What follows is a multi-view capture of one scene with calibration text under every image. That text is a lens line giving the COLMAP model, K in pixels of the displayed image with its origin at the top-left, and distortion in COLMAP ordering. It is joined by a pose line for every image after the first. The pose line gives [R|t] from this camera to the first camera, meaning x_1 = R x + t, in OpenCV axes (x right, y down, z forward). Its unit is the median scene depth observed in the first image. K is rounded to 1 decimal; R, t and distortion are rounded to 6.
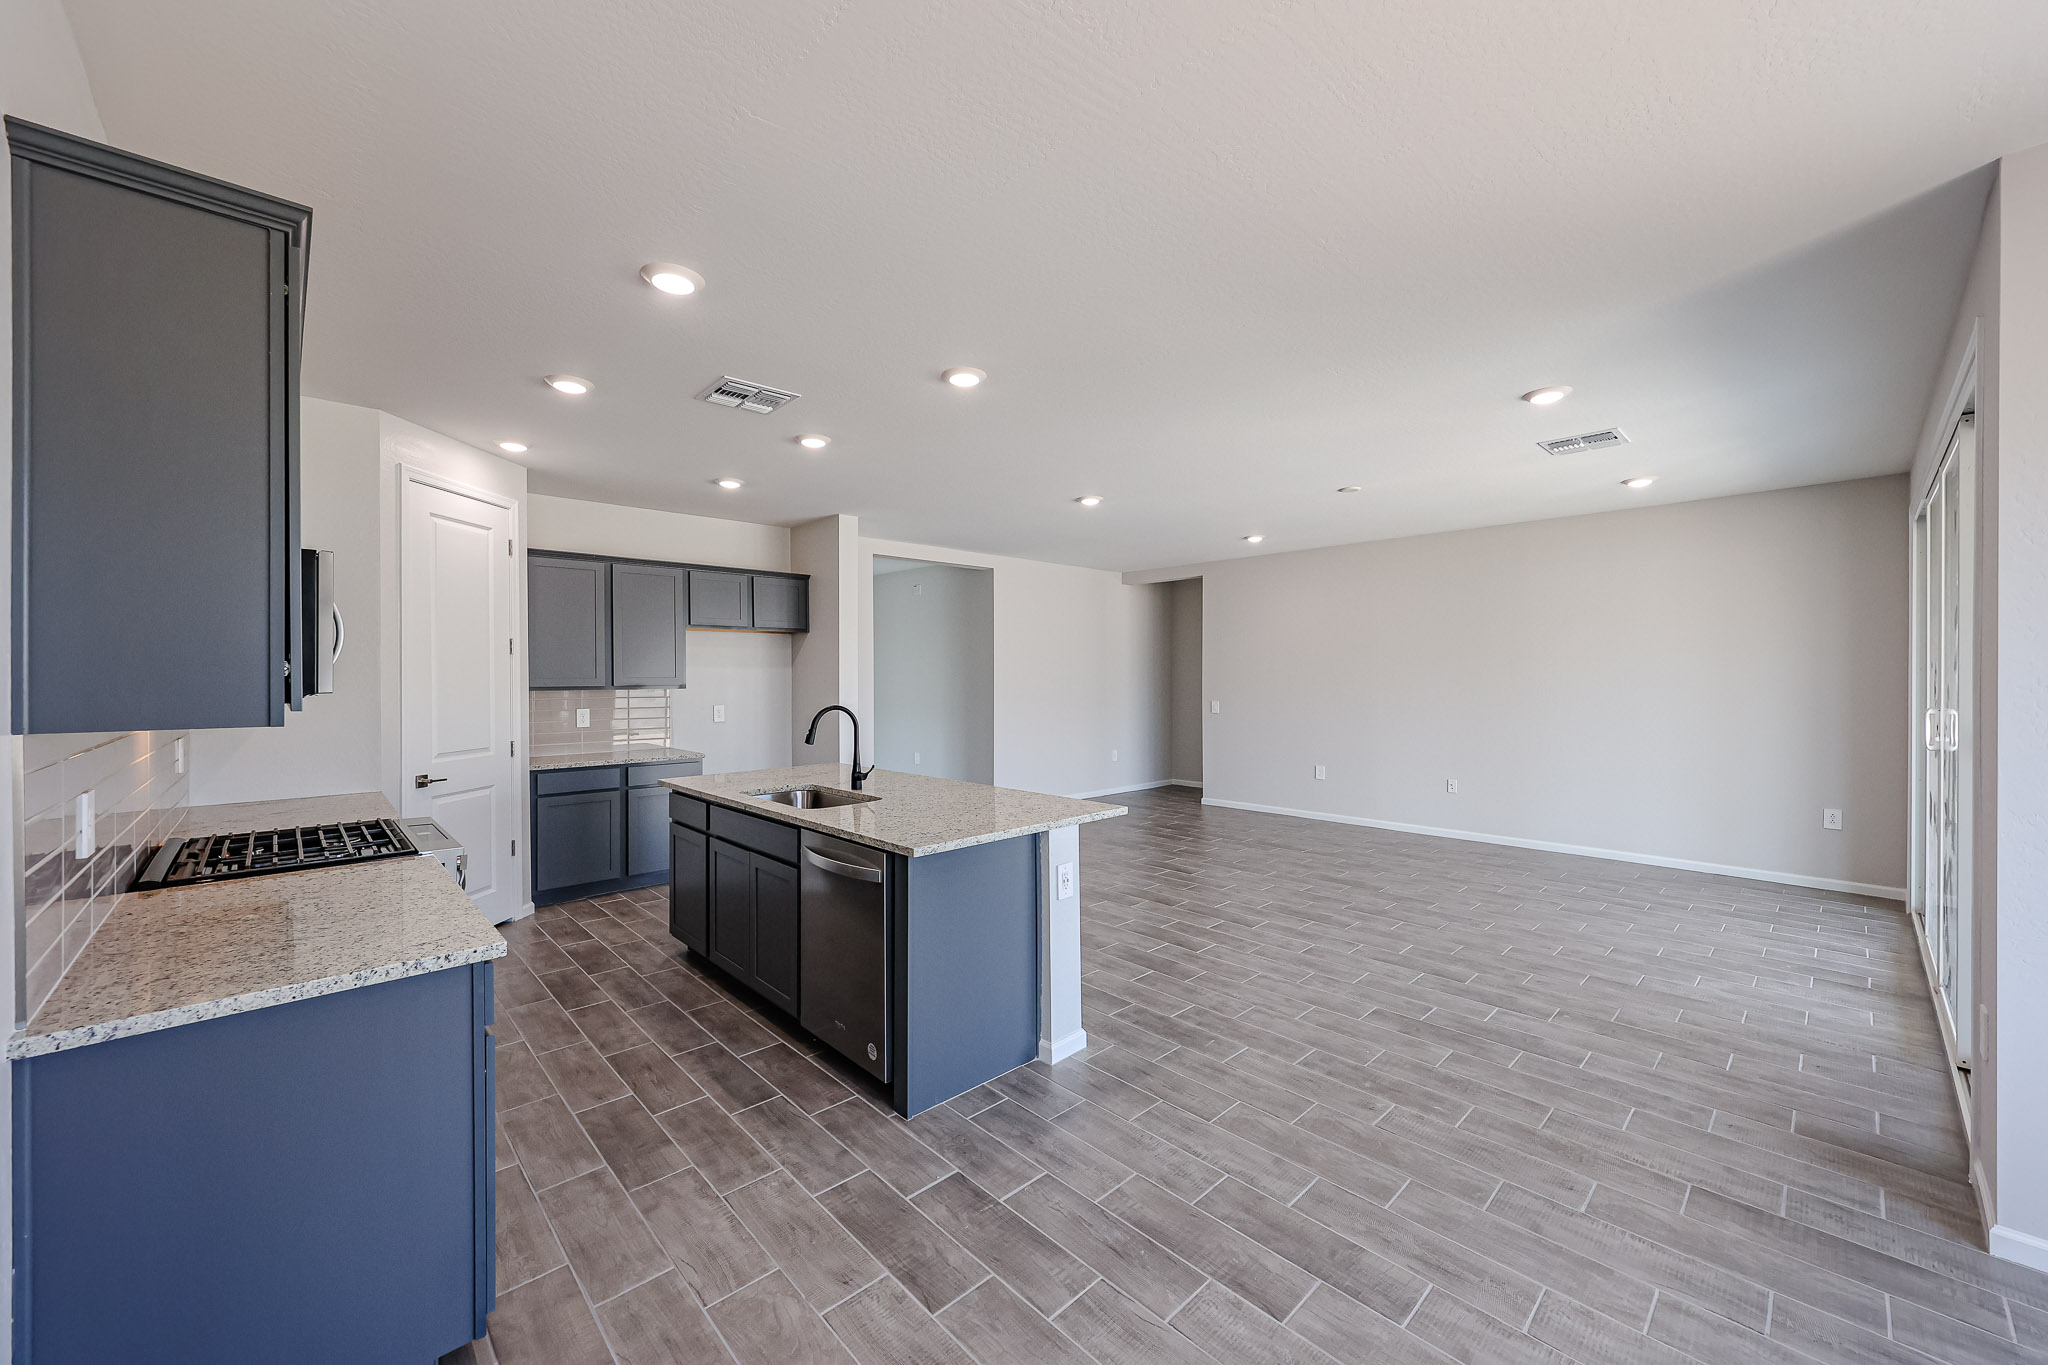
lens RADIAL K [[778.3, 0, 1020.4], [0, 778.3, 677.2], [0, 0, 1]] dist [-0.000049, -0.000284]
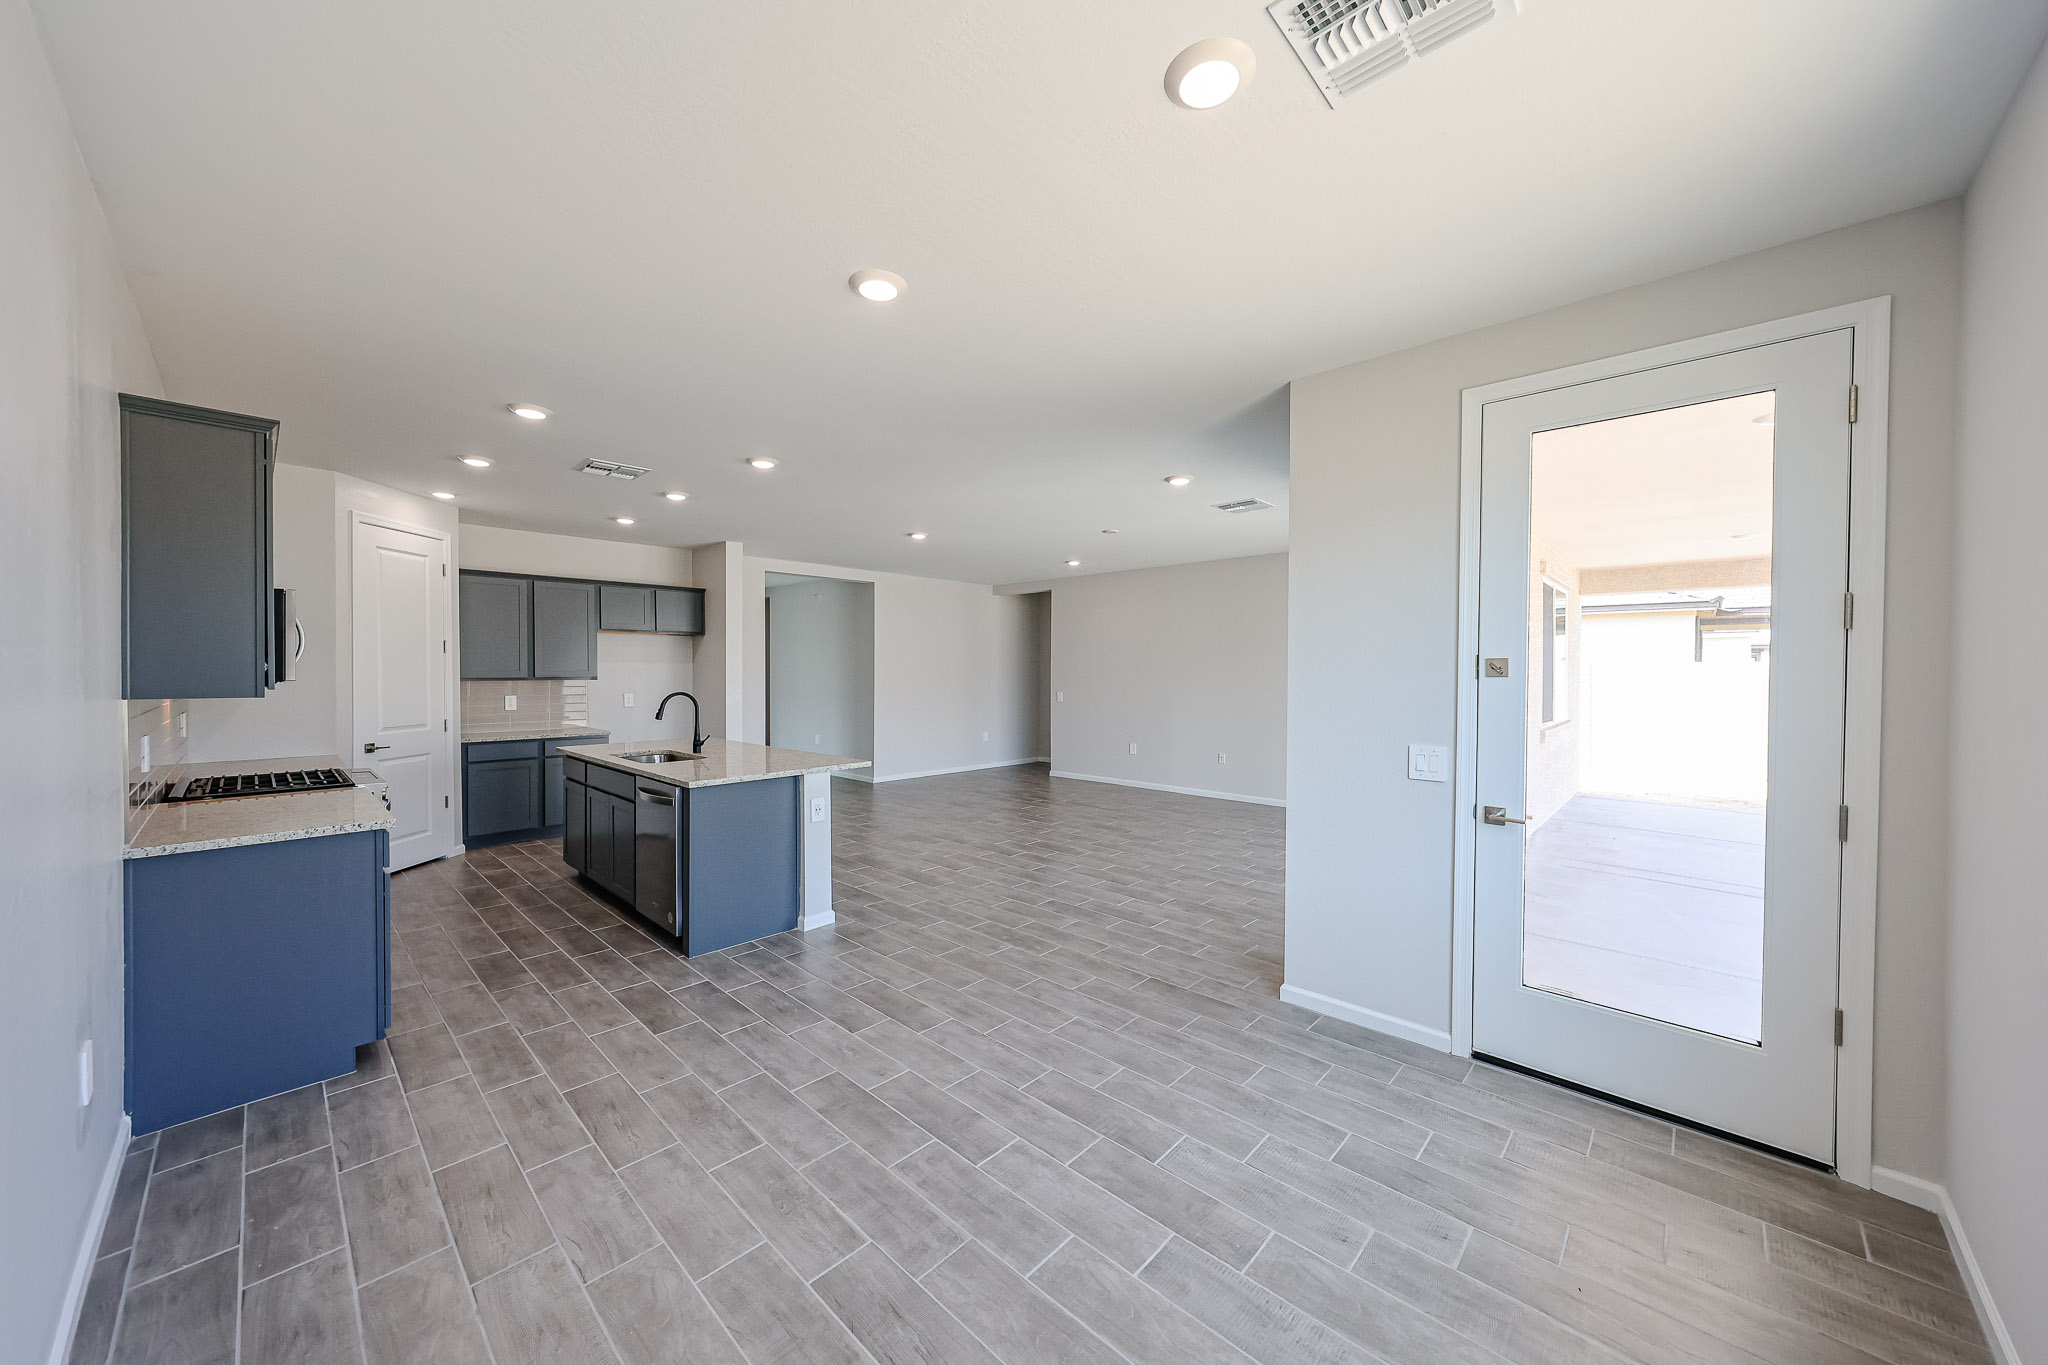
lens RADIAL K [[723.6, 0, 1021.9], [0, 723.6, 677.1], [0, 0, 1]] dist [-0.000847, -0.000054]
pose [[0.998391, 0.004144, 0.056559, 0.310326], [-0.004587, 0.999960, 0.007716, -0.002945], [-0.056524, -0.007963, 0.998369, -0.336327]]
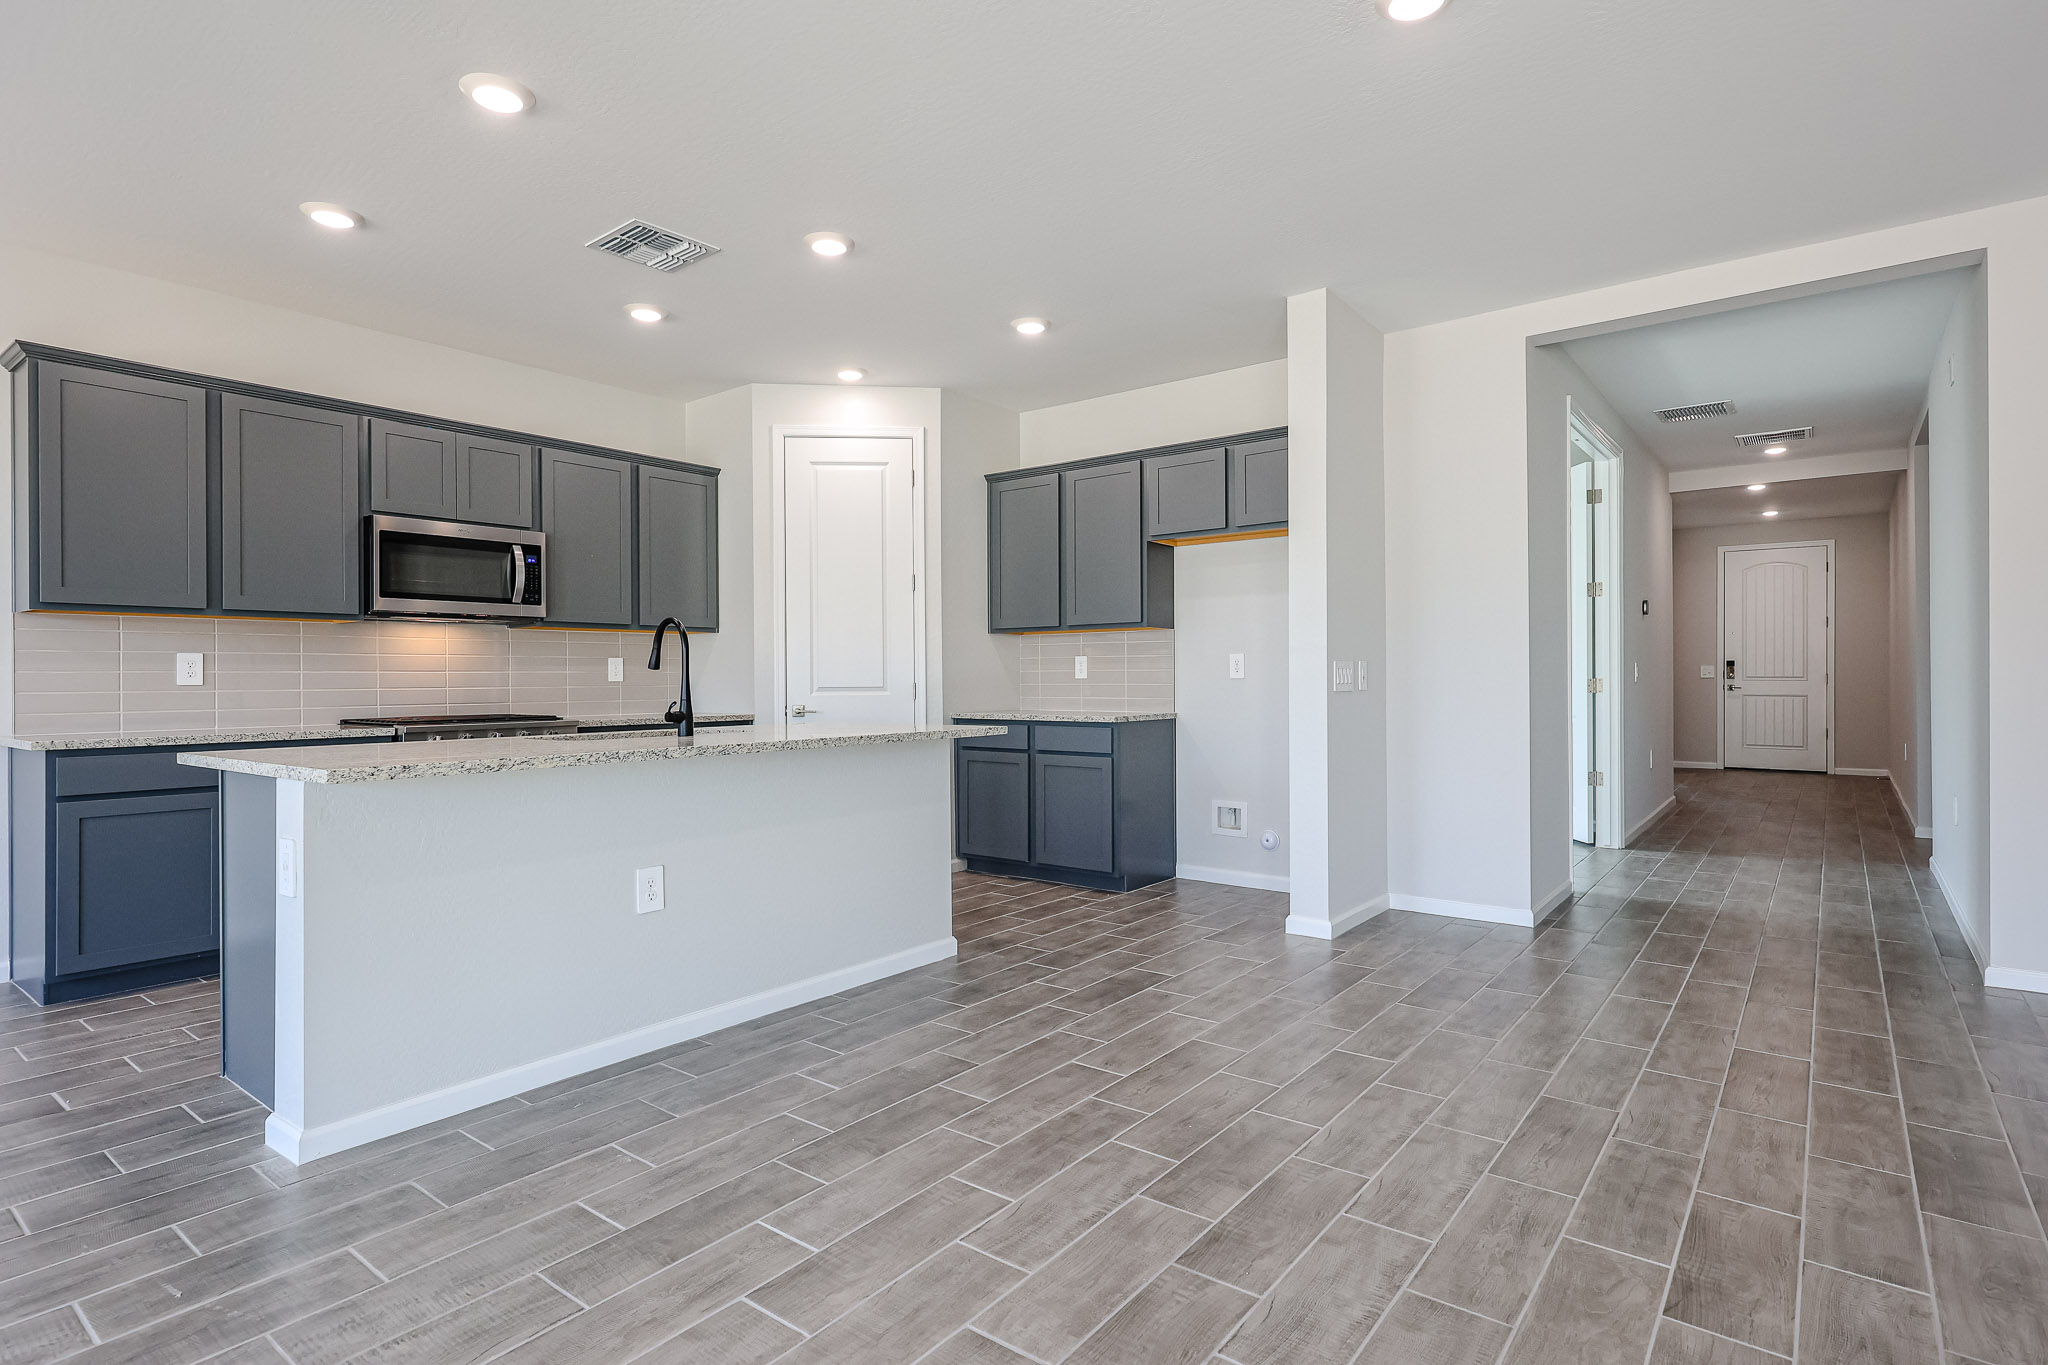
lens RADIAL K [[1043.1, 0, 1017.7], [0, 1043.1, 677.7], [0, 0, 1]] dist [0.003345, -0.000167]
pose [[0.150283, 0.002368, -0.988640, 0.807116], [0.003563, 0.999989, 0.002937, 0.094766], [0.988637, -0.003964, 0.150273, 1.220070]]
